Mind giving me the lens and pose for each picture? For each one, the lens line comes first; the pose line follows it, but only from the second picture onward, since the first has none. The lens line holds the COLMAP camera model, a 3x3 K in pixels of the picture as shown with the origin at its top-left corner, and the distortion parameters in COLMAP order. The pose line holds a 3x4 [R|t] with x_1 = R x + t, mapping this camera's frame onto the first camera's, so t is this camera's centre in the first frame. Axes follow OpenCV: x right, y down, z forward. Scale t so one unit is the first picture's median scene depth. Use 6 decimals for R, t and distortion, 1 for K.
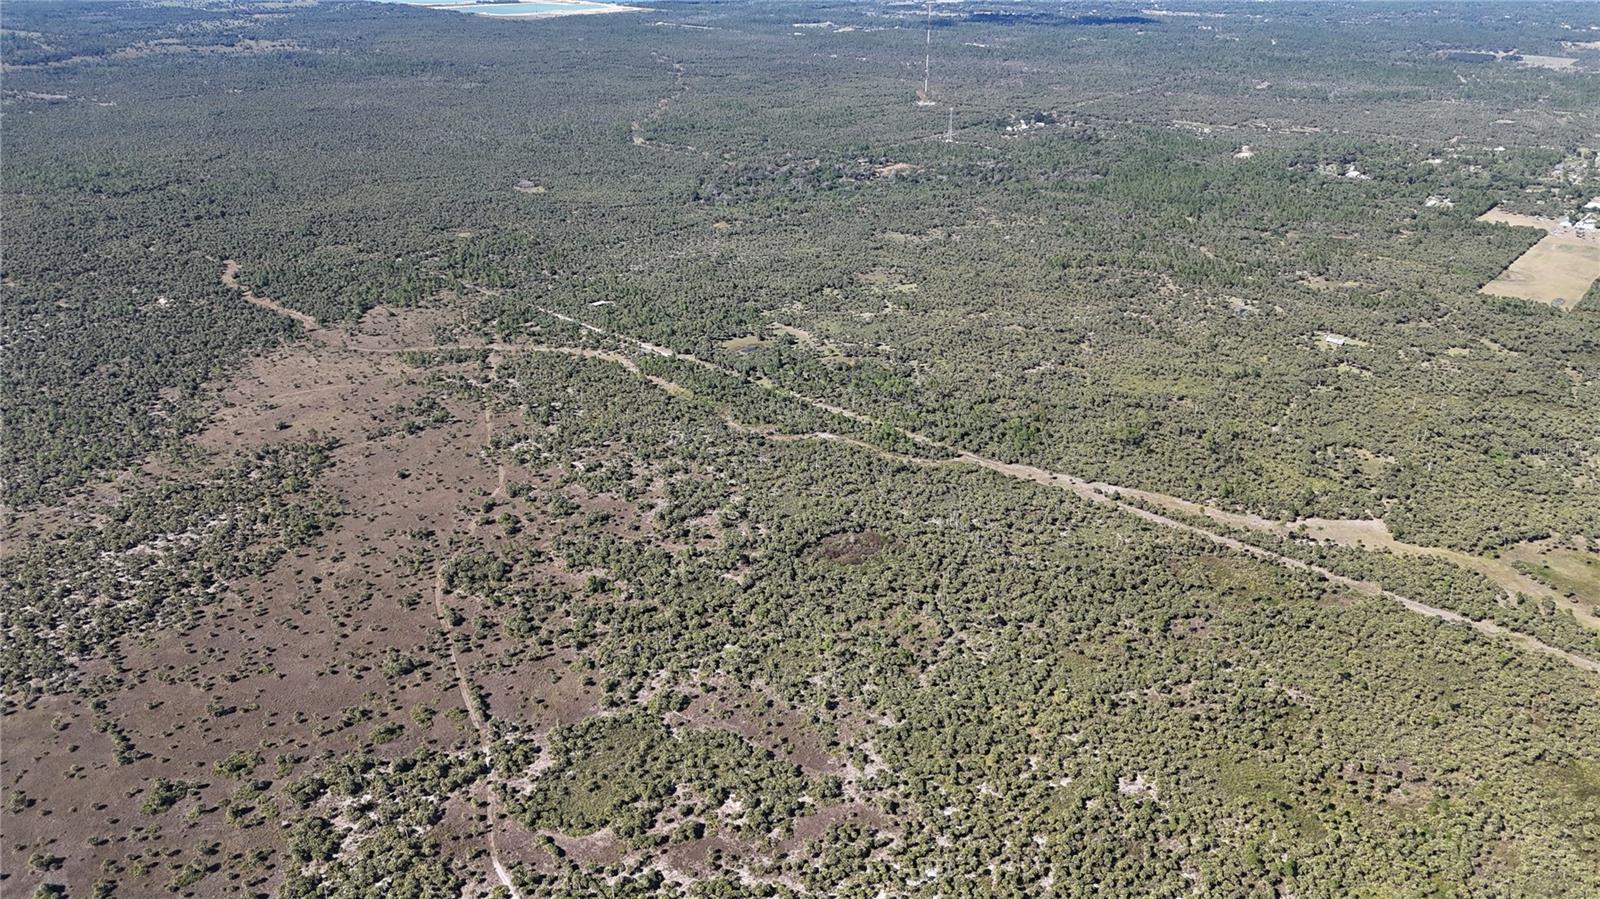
lens RADIAL K [[1180.2, 0, 804.5], [0, 1180.2, 455.4], [0, 0, 1]] dist [0.065347, -0.060645]
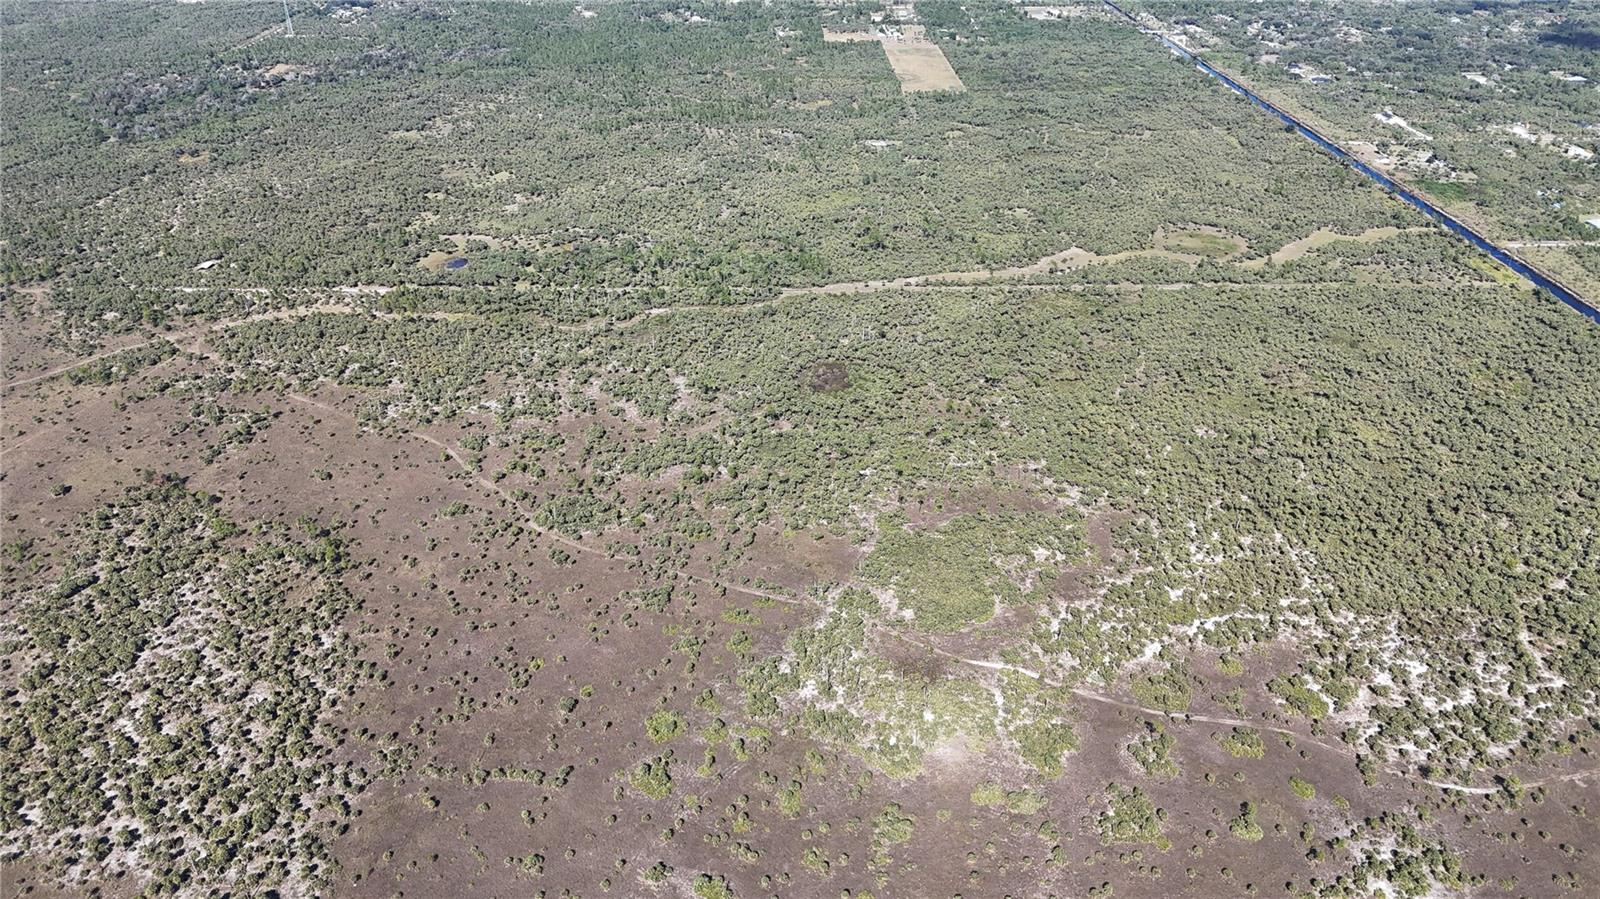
lens RADIAL K [[1180.2, 0, 805.7], [0, 1180.2, 450.4], [0, 0, 1]] dist [0.065347, -0.060645]
pose [[0.735223, -0.336113, 0.588621, -0.569603], [0.283264, 0.941288, 0.183678, -0.058724], [-0.615799, 0.031691, 0.787266, 0.118821]]
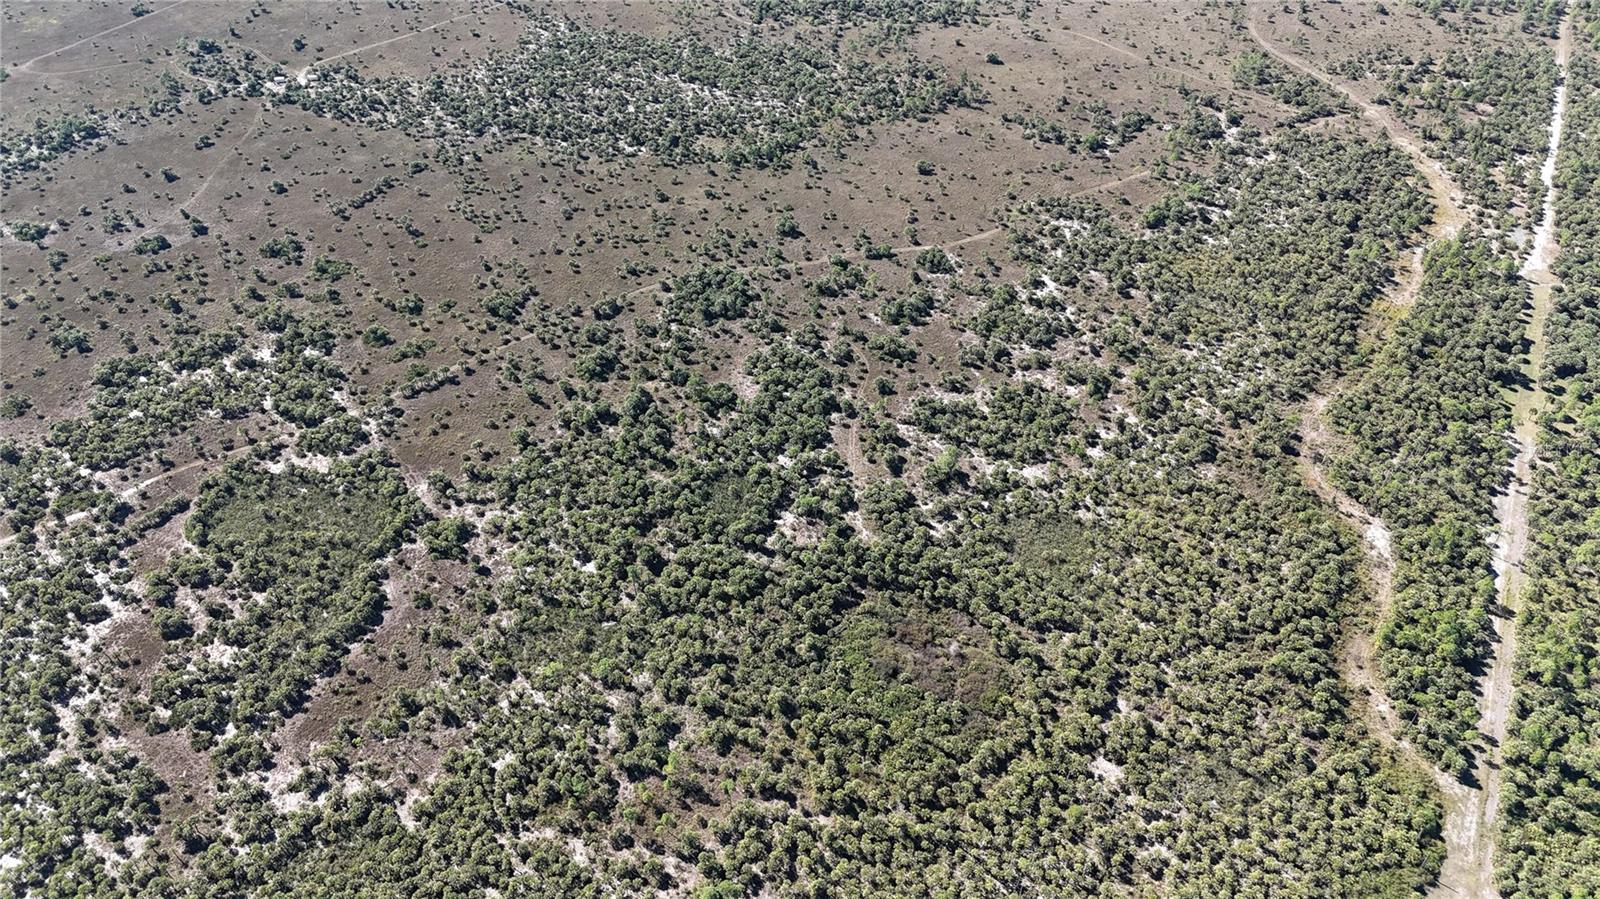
lens RADIAL K [[1180.2, 0, 802.7], [0, 1180.2, 452.3], [0, 0, 1]] dist [0.065347, -0.060645]
pose [[0.255292, 0.656259, -0.710035, 0.306162], [-0.407605, 0.738972, 0.536451, -0.225383], [0.876747, 0.152462, 0.456148, 0.595722]]
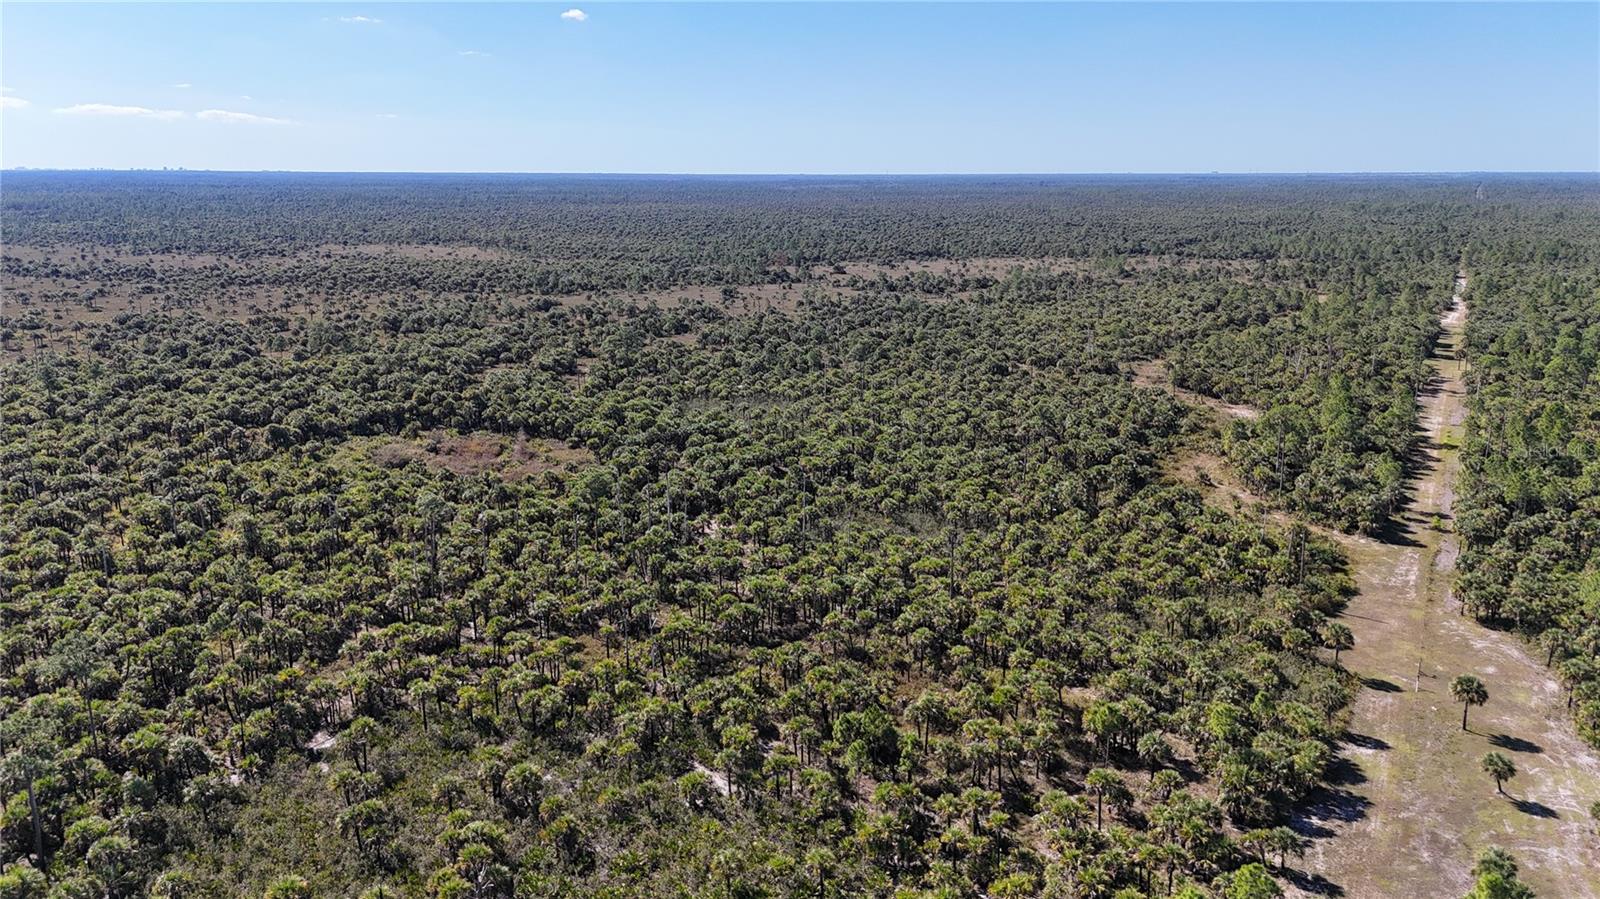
lens RADIAL K [[1180.2, 0, 800.1], [0, 1180.2, 443.2], [0, 0, 1]] dist [0.065347, -0.060645]
pose [[0.228069, 0.214563, -0.949709, 0.323163], [-0.401448, 0.909367, 0.109043, 0.004548], [0.887031, 0.356390, 0.293534, 0.853337]]
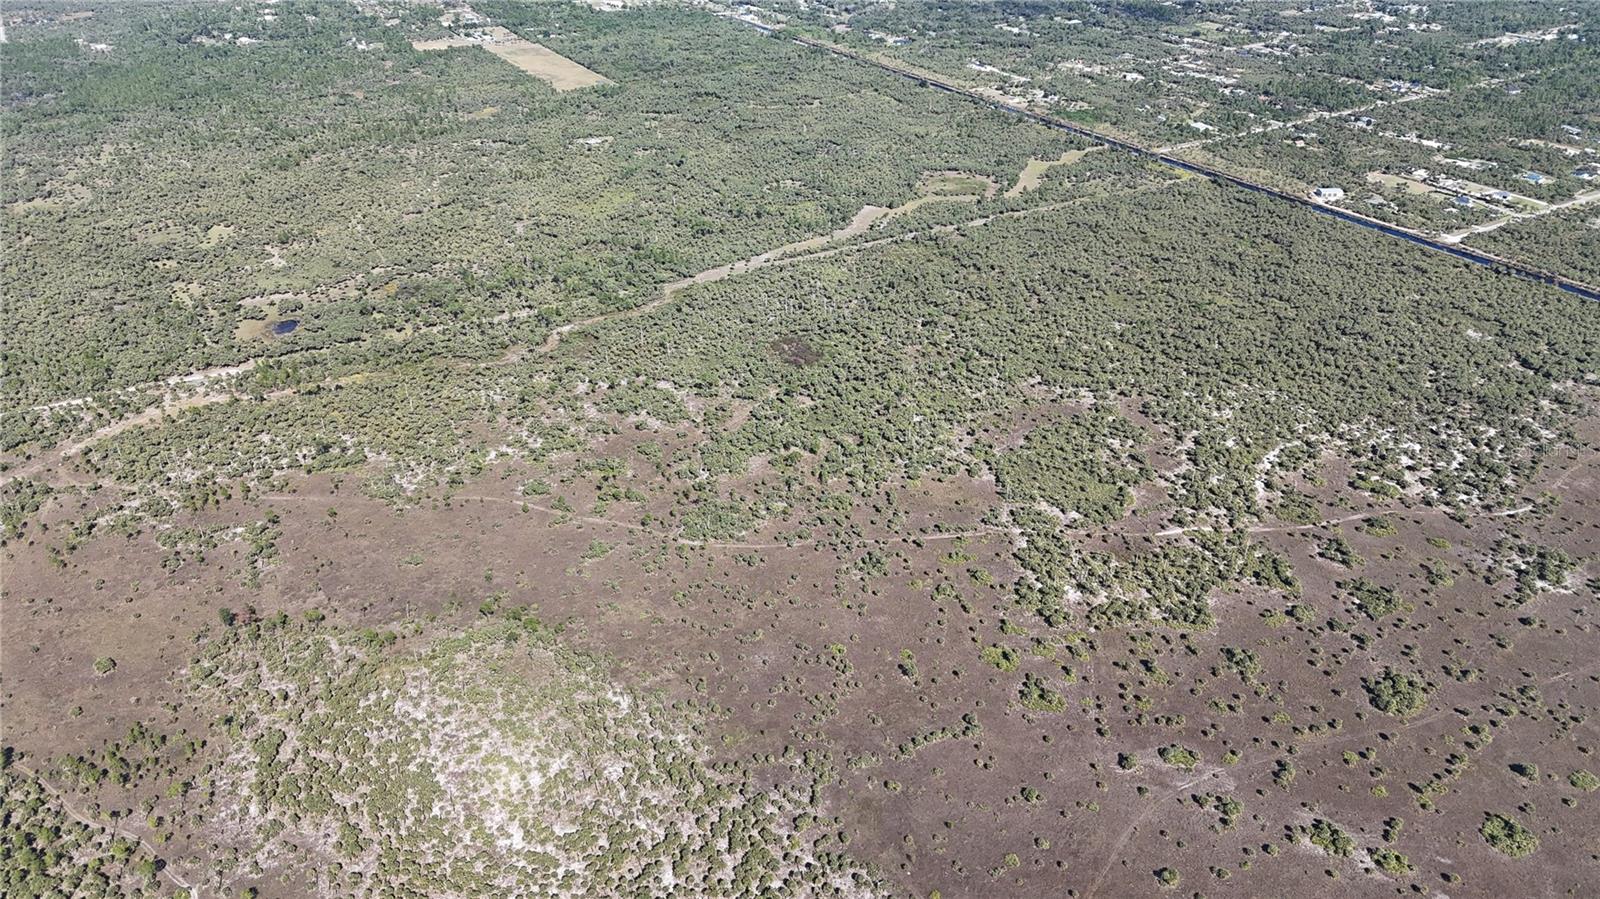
lens RADIAL K [[1180.2, 0, 803.0], [0, 1180.2, 450.0], [0, 0, 1]] dist [0.065347, -0.060645]
pose [[0.319694, -0.471349, 0.821965, -0.832240], [0.396538, 0.854424, 0.335734, -0.195936], [-0.860554, 0.218608, 0.460062, 0.417964]]
